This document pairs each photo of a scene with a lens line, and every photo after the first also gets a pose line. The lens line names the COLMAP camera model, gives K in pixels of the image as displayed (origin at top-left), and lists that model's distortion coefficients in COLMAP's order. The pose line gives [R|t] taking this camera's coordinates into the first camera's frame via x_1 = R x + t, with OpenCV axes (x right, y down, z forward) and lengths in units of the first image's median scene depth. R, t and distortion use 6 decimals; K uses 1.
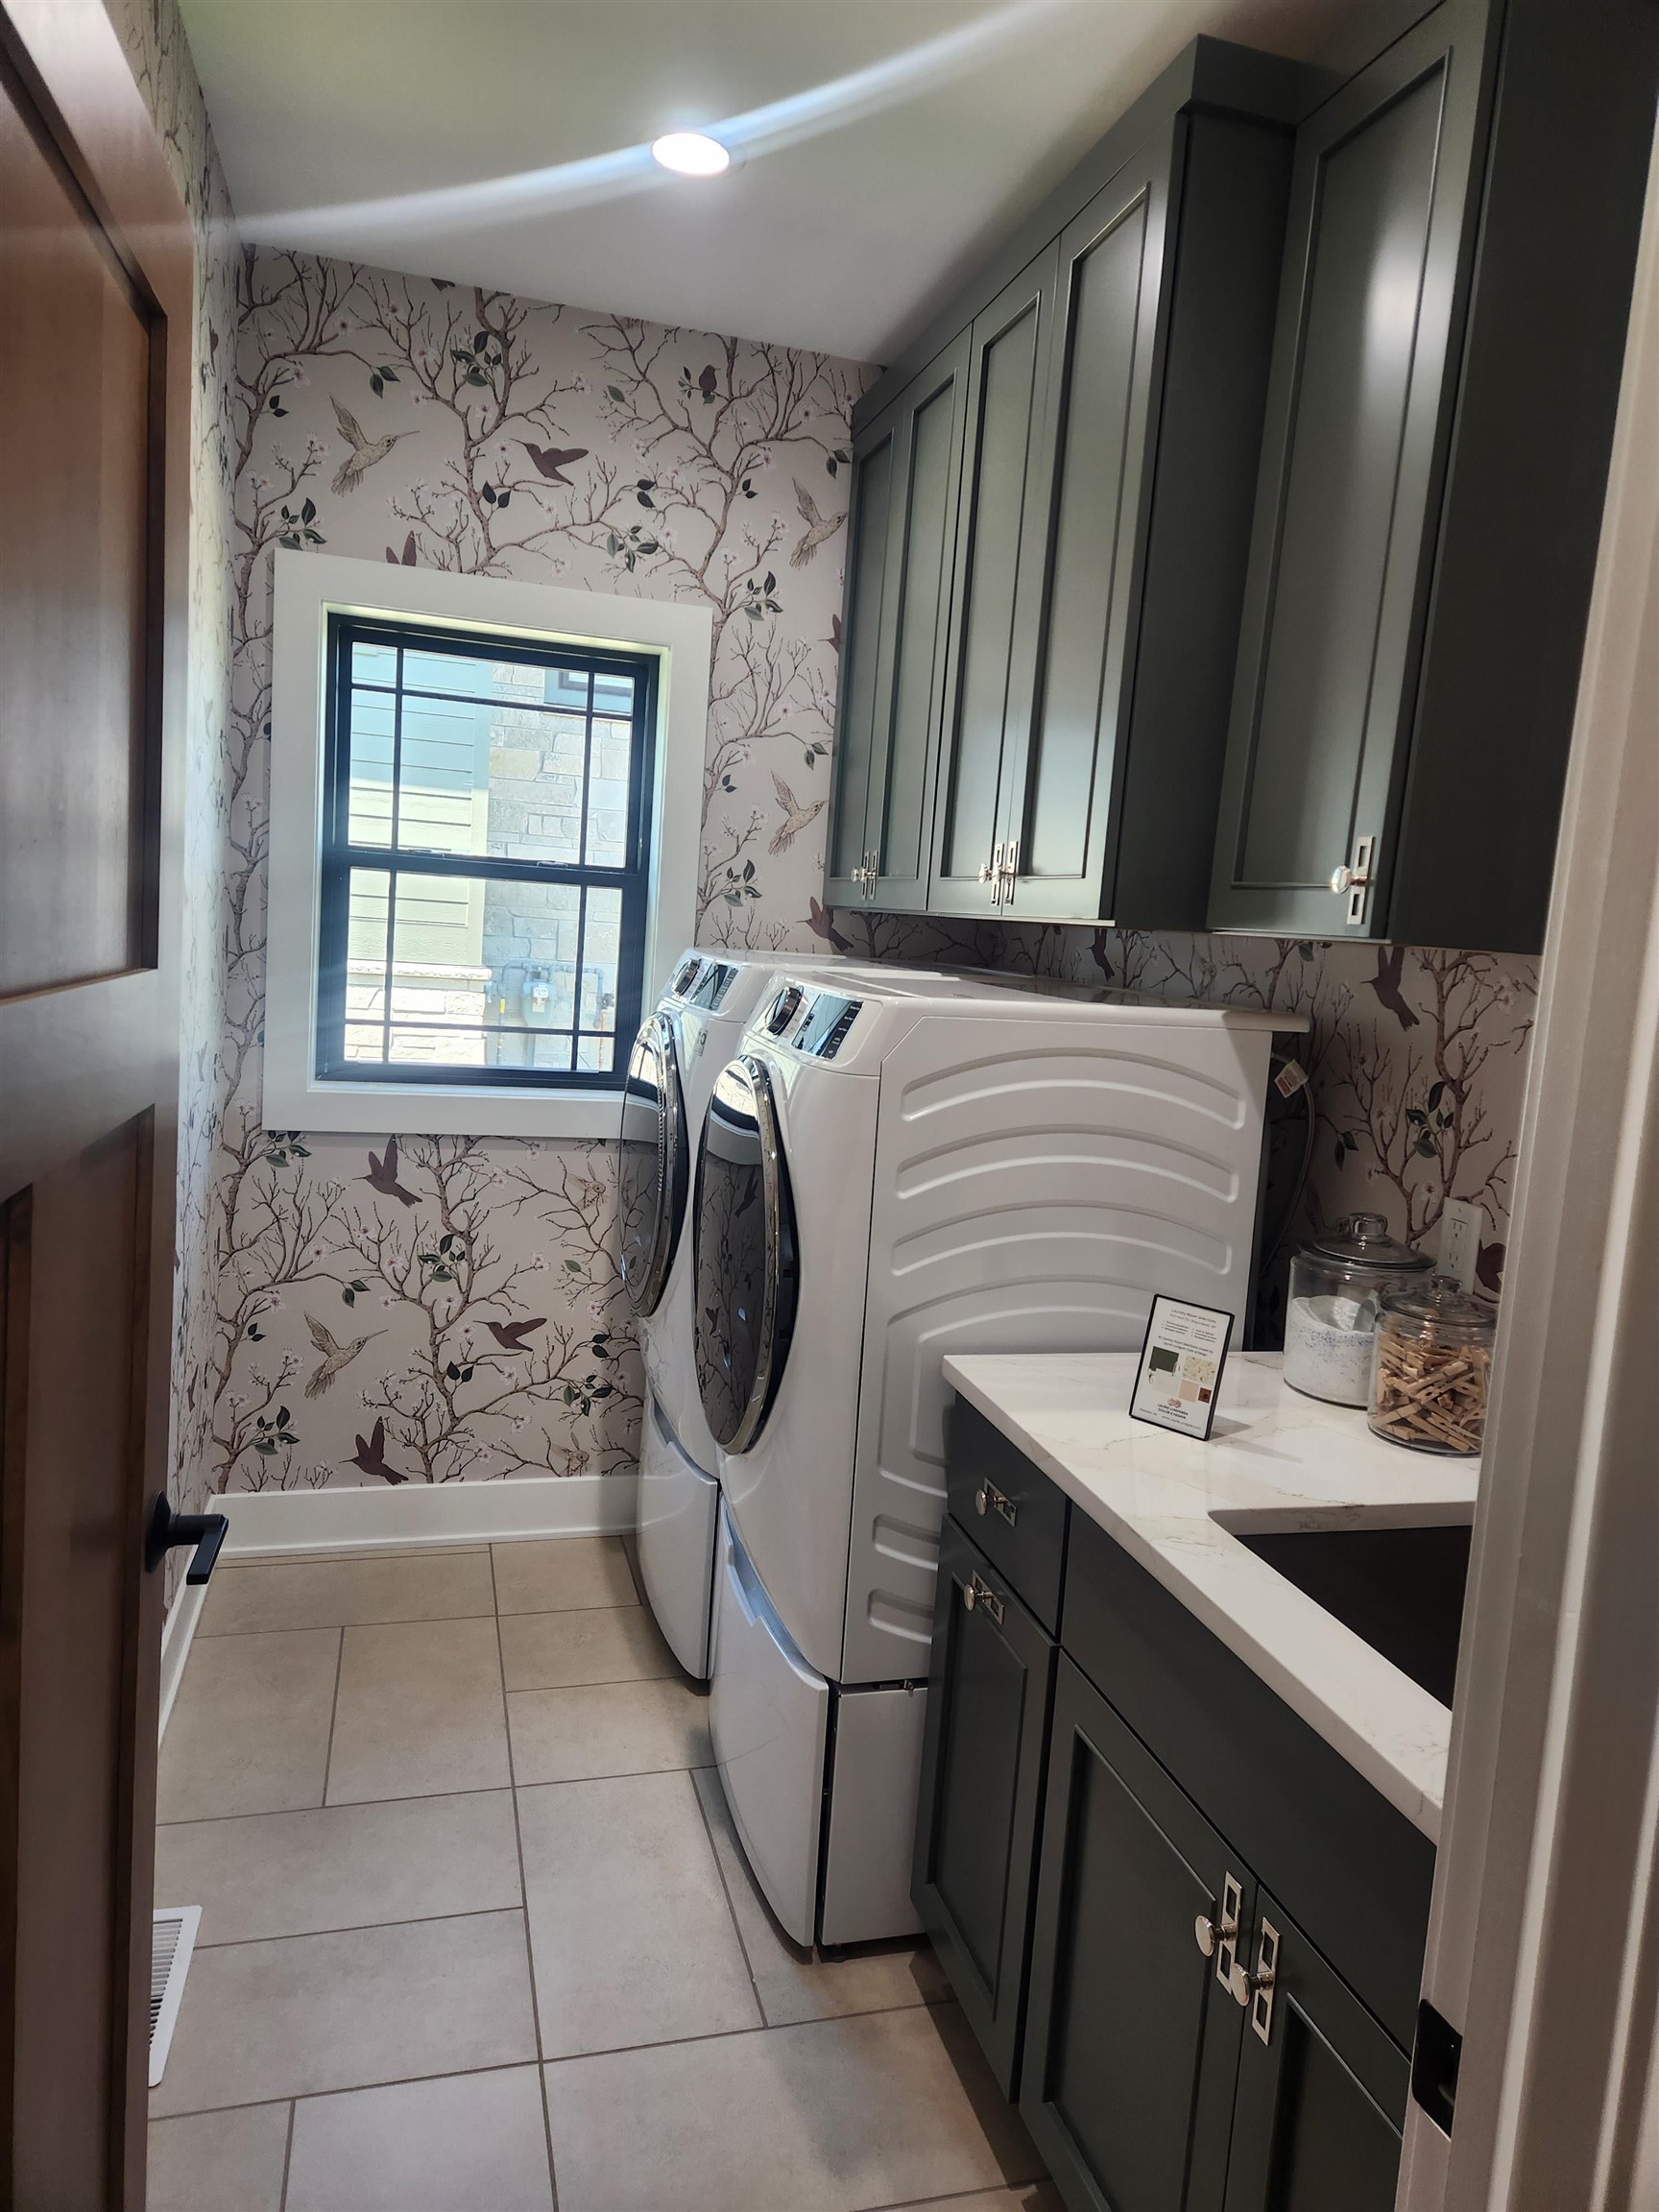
lens RADIAL K [[1470.9, 0, 843.5], [0, 1470.9, 1085.9], [0, 0, 1]] dist [0.062991, -0.046767]
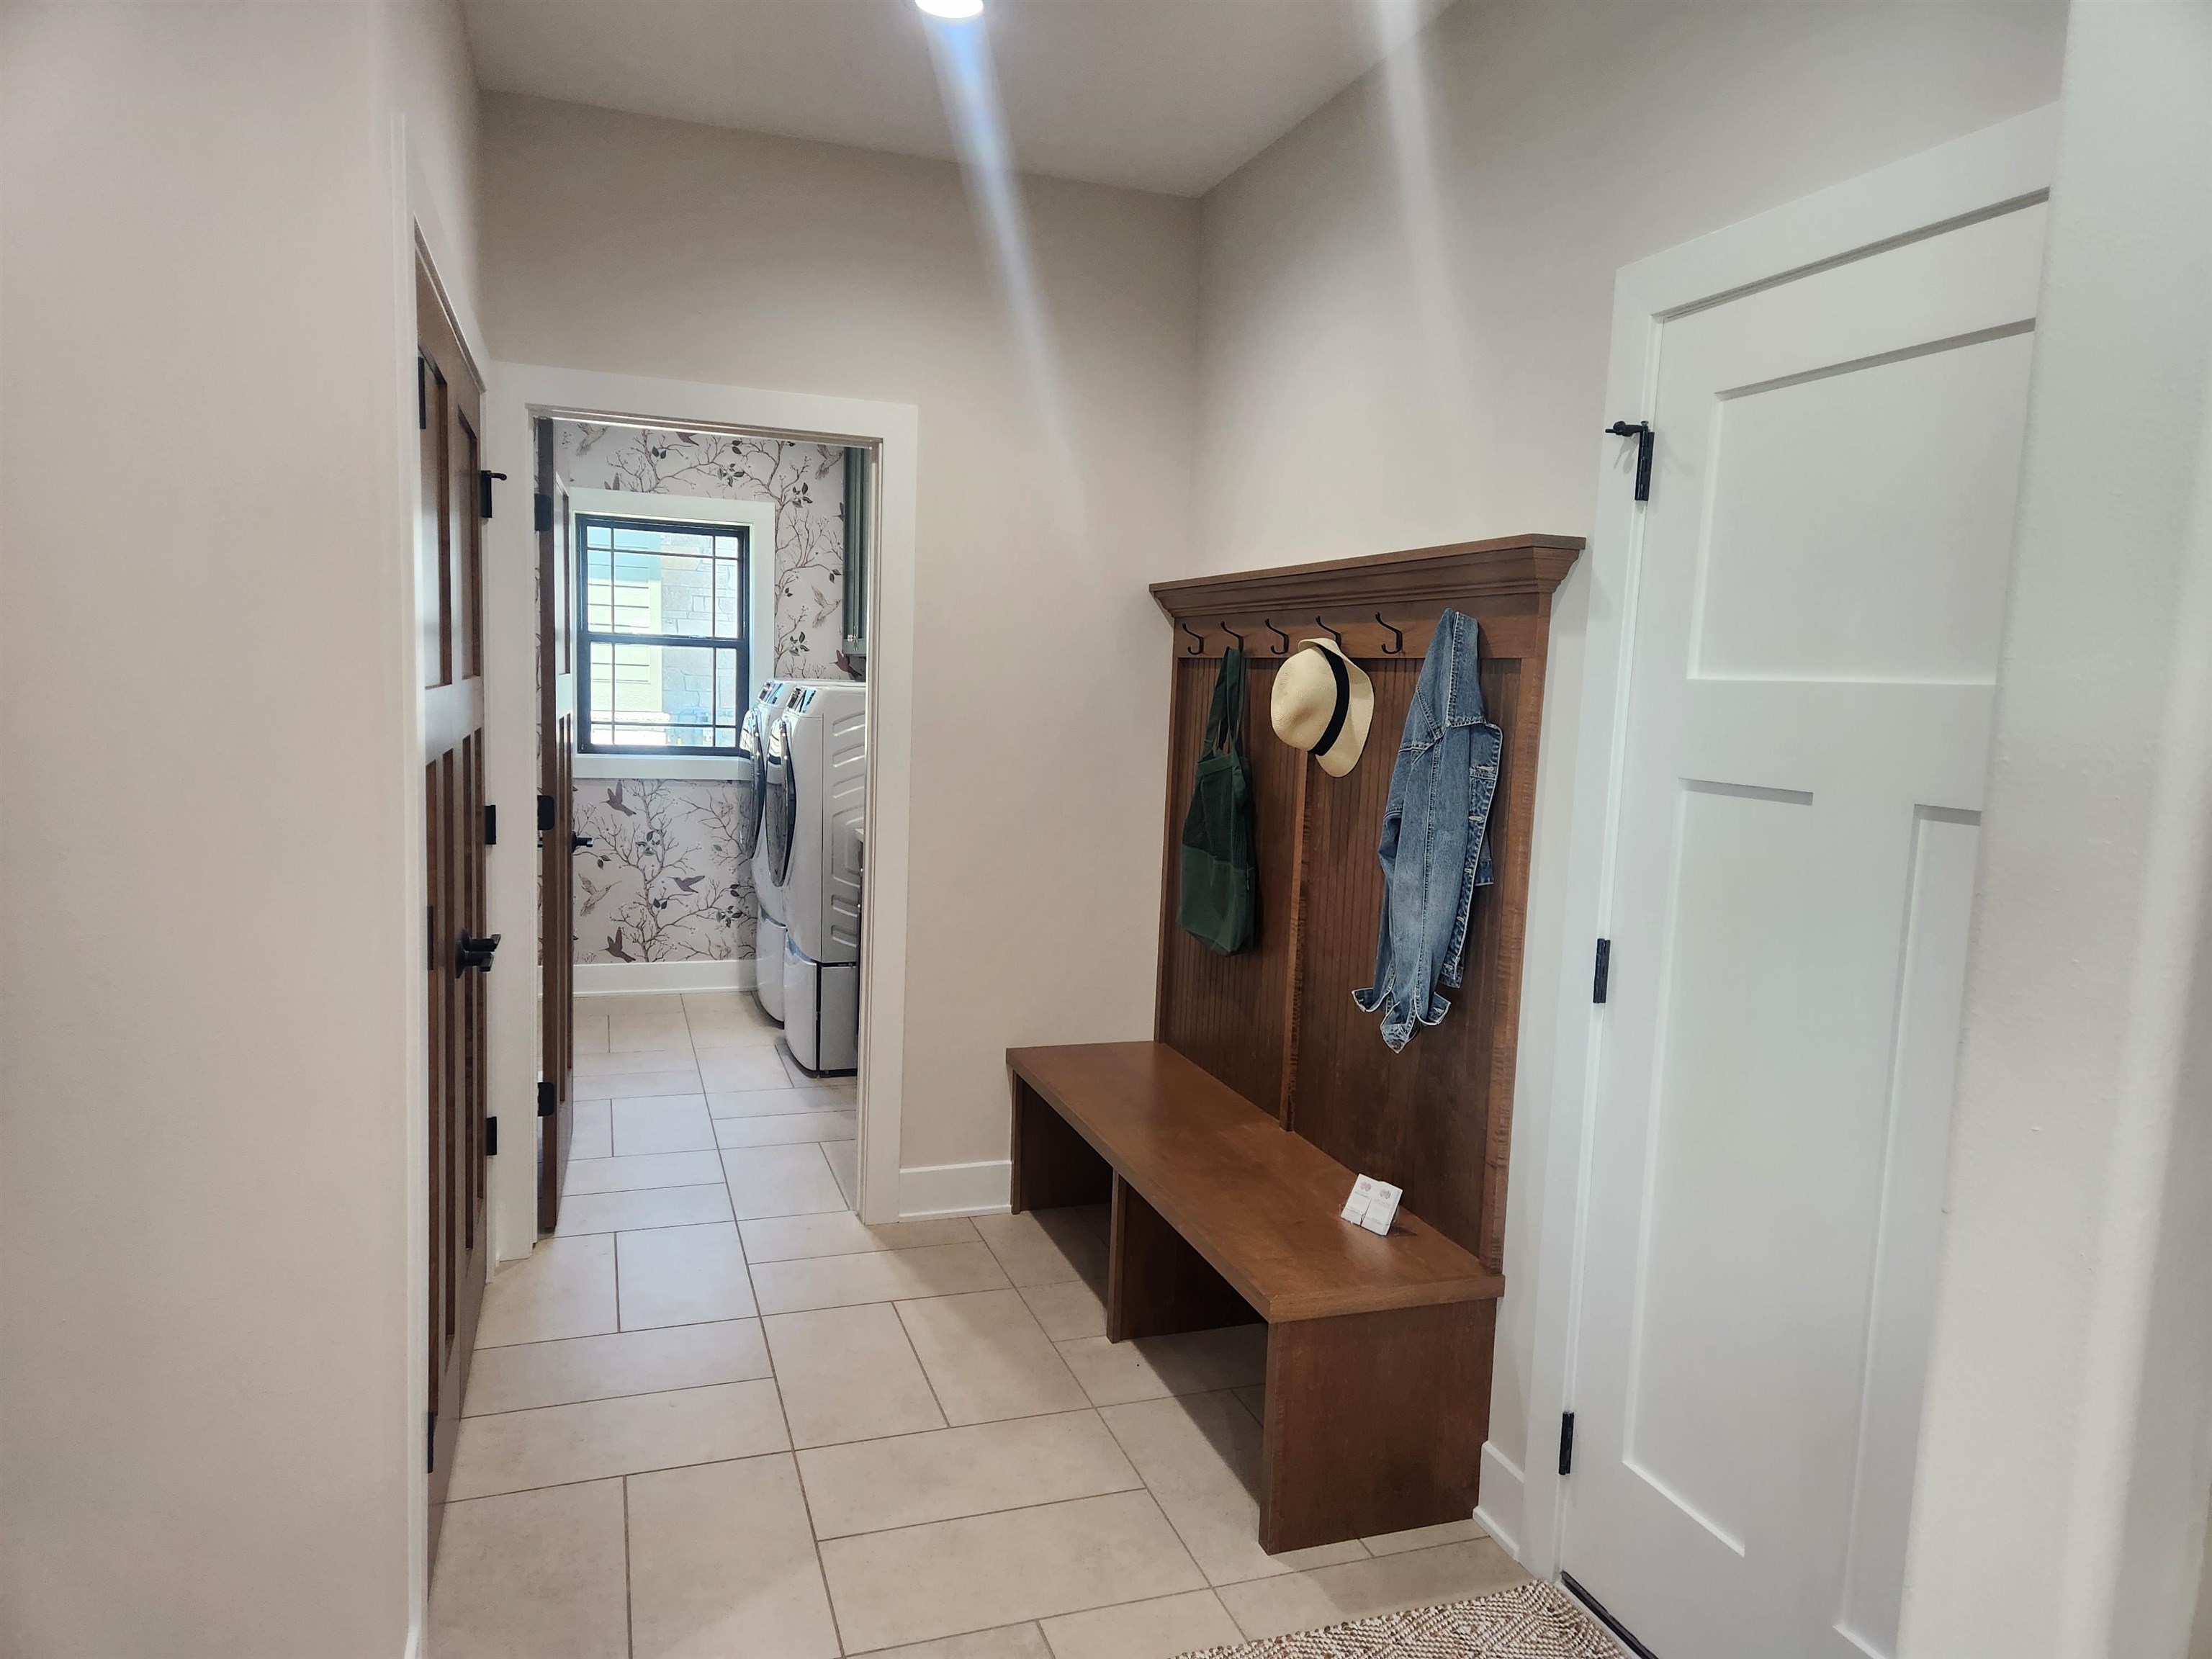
lens RADIAL K [[1470.9, 0, 1101.7], [0, 1470.9, 845.6], [0, 0, 1]] dist [0.062991, -0.046767]
pose [[0.998101, -0.041644, 0.045395, 0.230298], [0.041460, 0.999128, 0.005002, 0.132915], [-0.045563, -0.003110, 0.998957, -0.950106]]
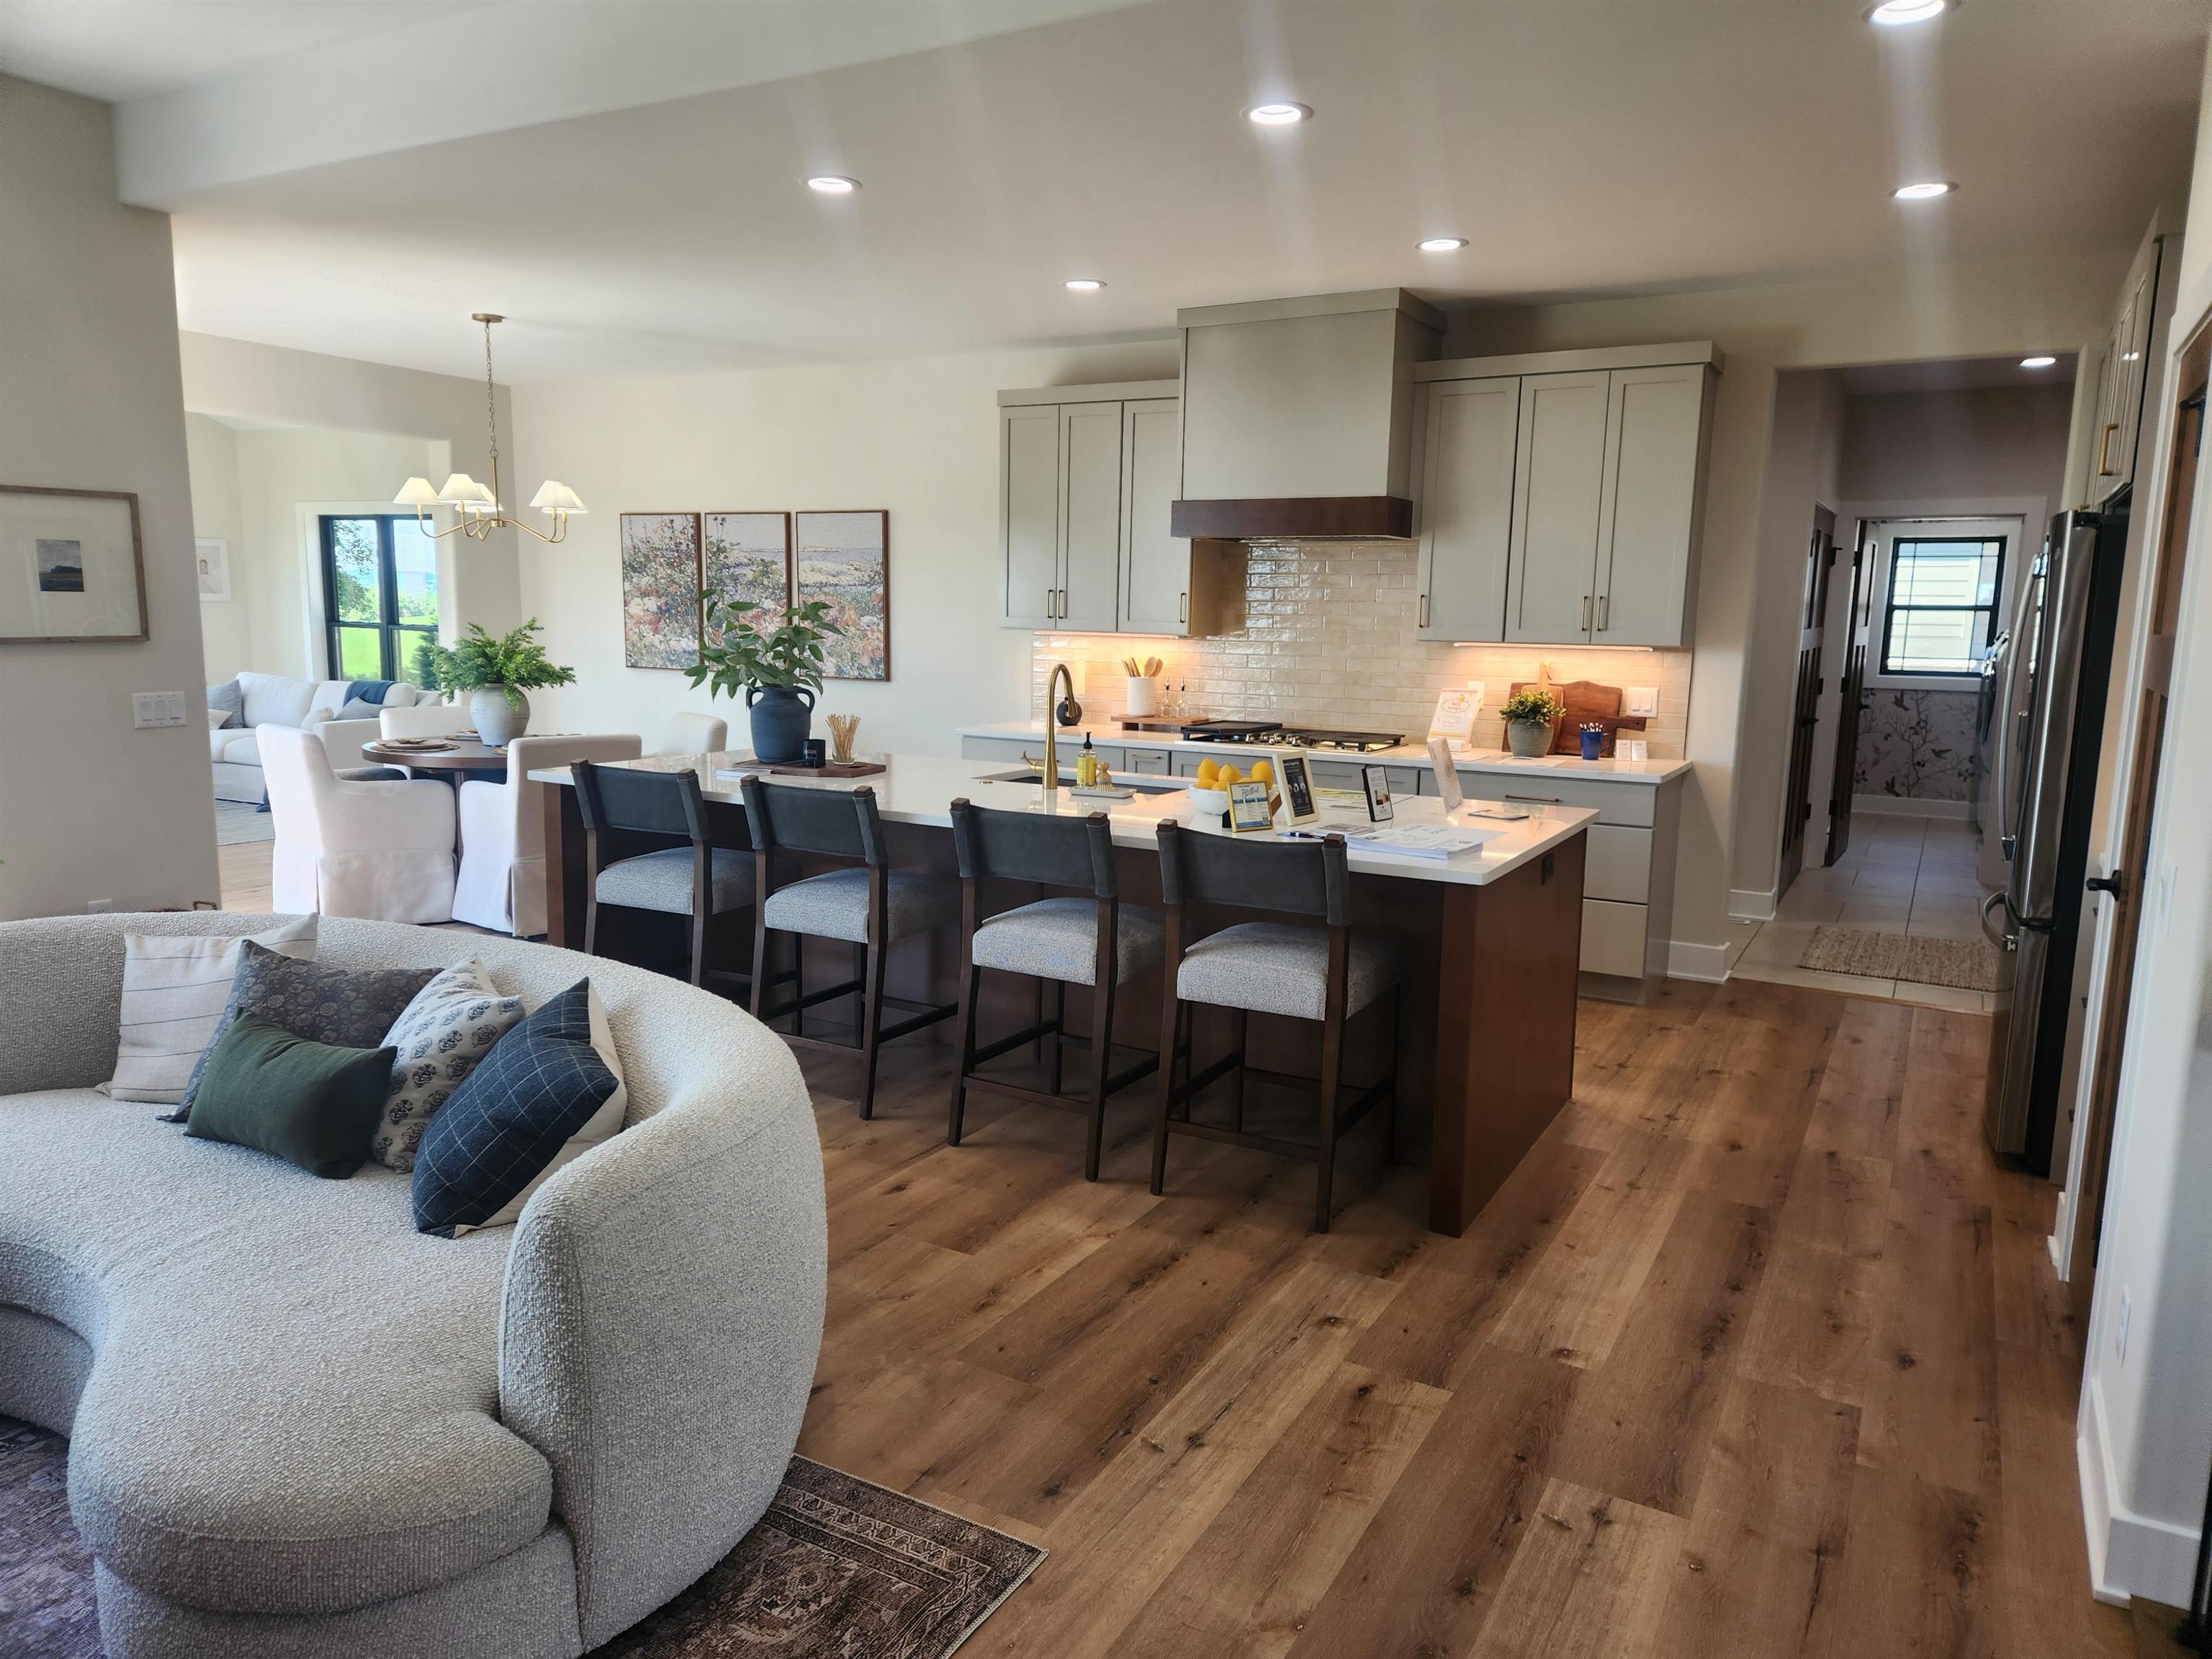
lens RADIAL K [[1470.9, 0, 1106.2], [0, 1470.9, 845.0], [0, 0, 1]] dist [0.062991, -0.046767]
pose [[0.698063, 0.051449, -0.714186, 0.852700], [-0.045640, 0.998584, 0.027326, 0.366729], [0.714581, 0.013520, 0.699422, -2.602222]]
